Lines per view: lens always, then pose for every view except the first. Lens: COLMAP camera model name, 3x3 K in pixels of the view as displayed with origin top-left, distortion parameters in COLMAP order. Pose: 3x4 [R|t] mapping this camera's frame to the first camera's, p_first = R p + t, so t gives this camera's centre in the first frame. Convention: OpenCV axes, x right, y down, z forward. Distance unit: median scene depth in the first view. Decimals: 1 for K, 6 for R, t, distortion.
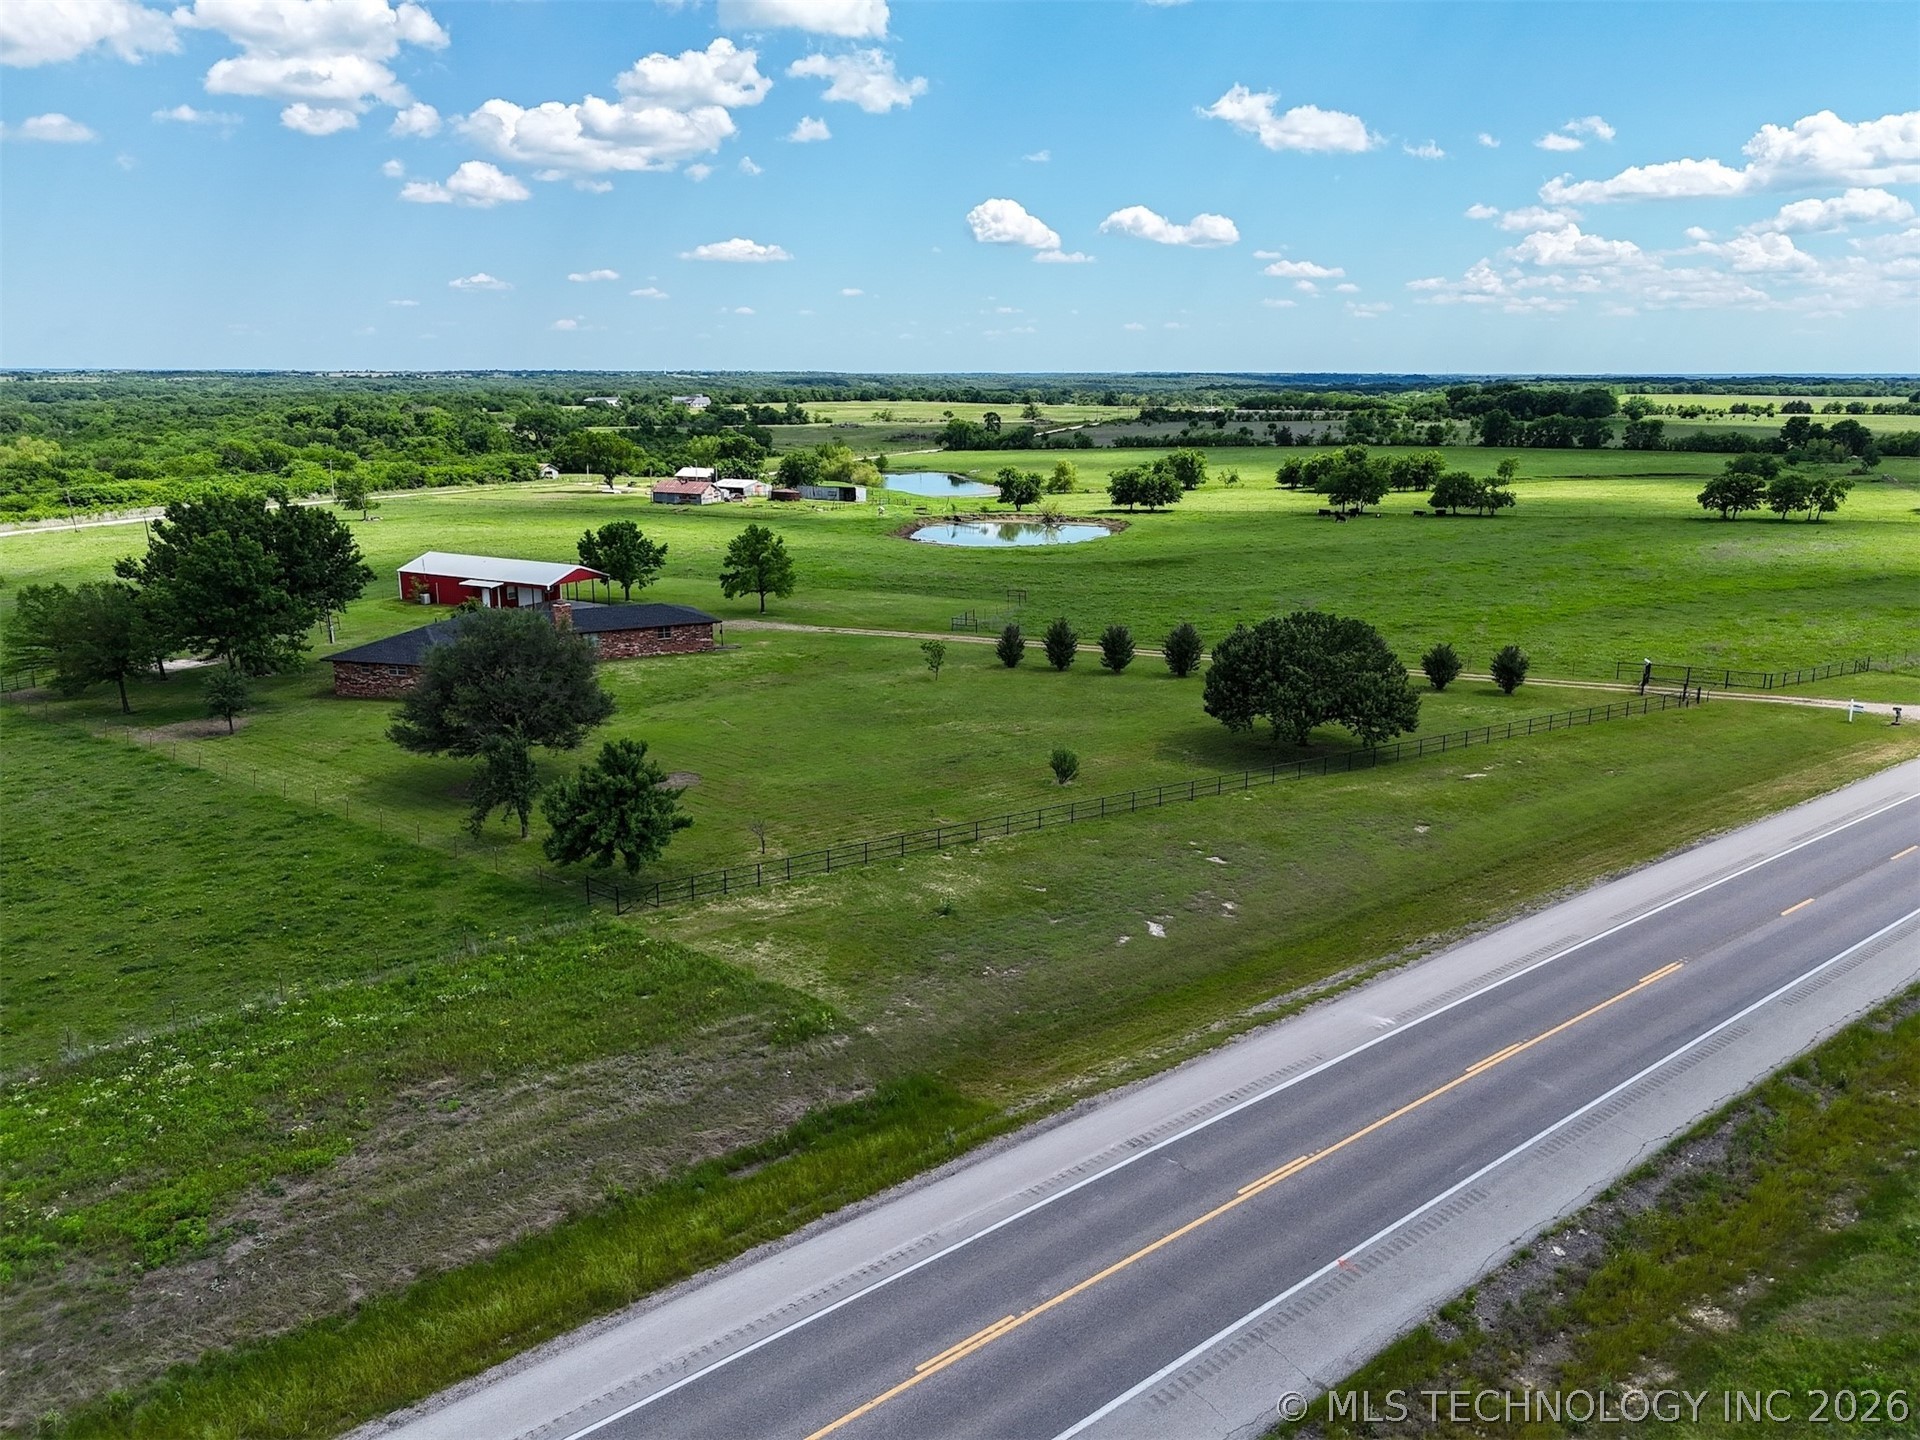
lens RADIAL K [[1410.7, 0, 960.6], [0, 1410.7, 749.0], [0, 0, 1]] dist [0.061683, -0.052809]
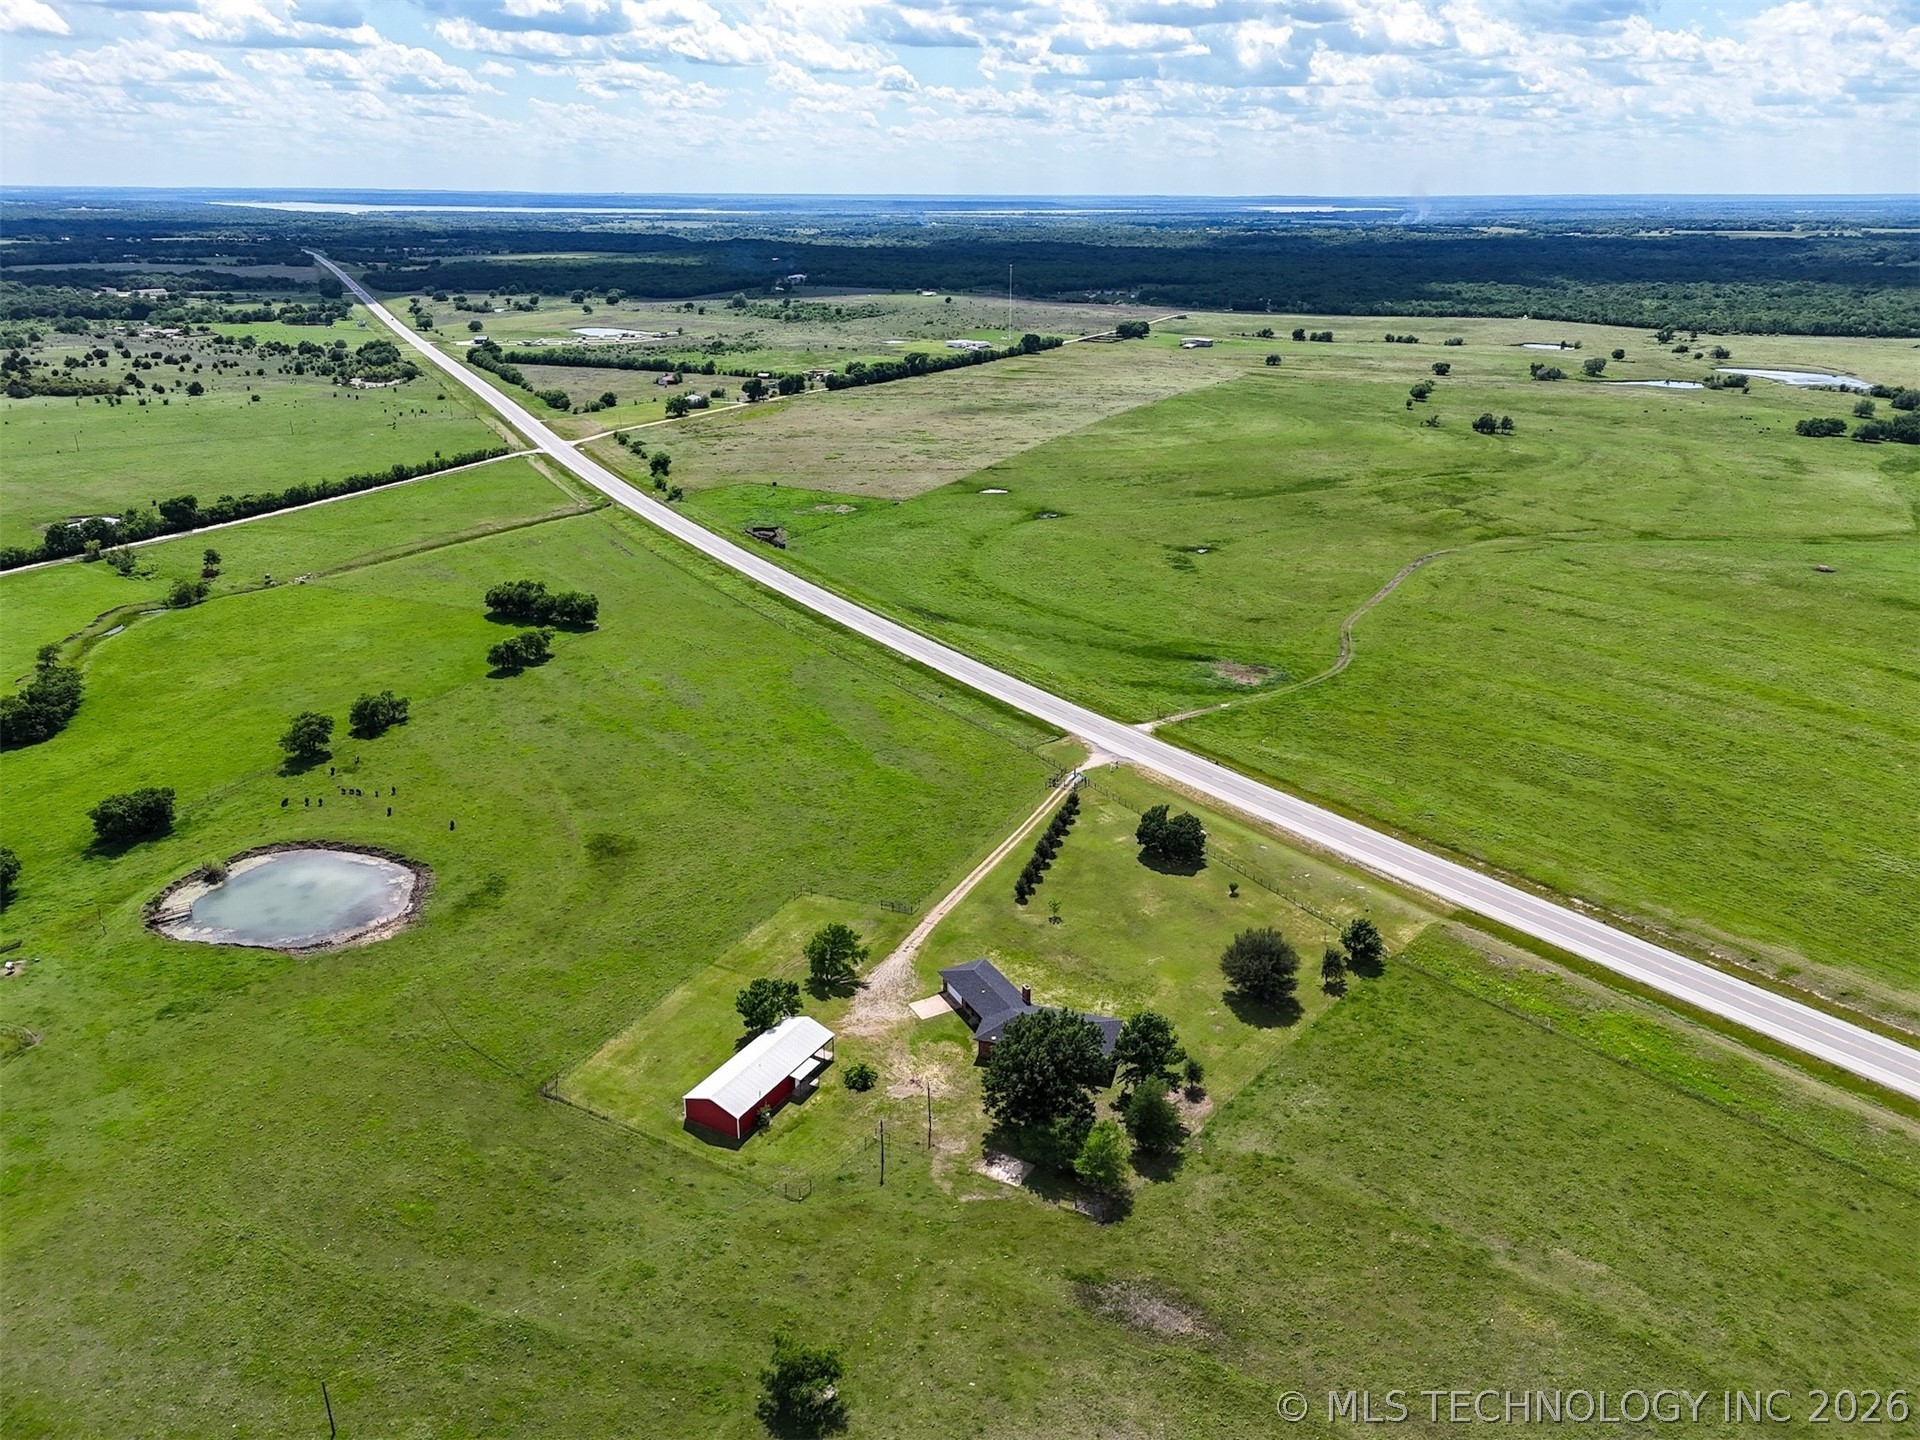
lens RADIAL K [[1410.7, 0, 957.6], [0, 1410.7, 711.0], [0, 0, 1]] dist [0.061683, -0.052809]
pose [[0.014378, -0.348854, 0.937067, -3.266215], [0.257397, 0.906871, 0.333663, -1.846212], [-0.966199, 0.236401, 0.102833, 1.456155]]
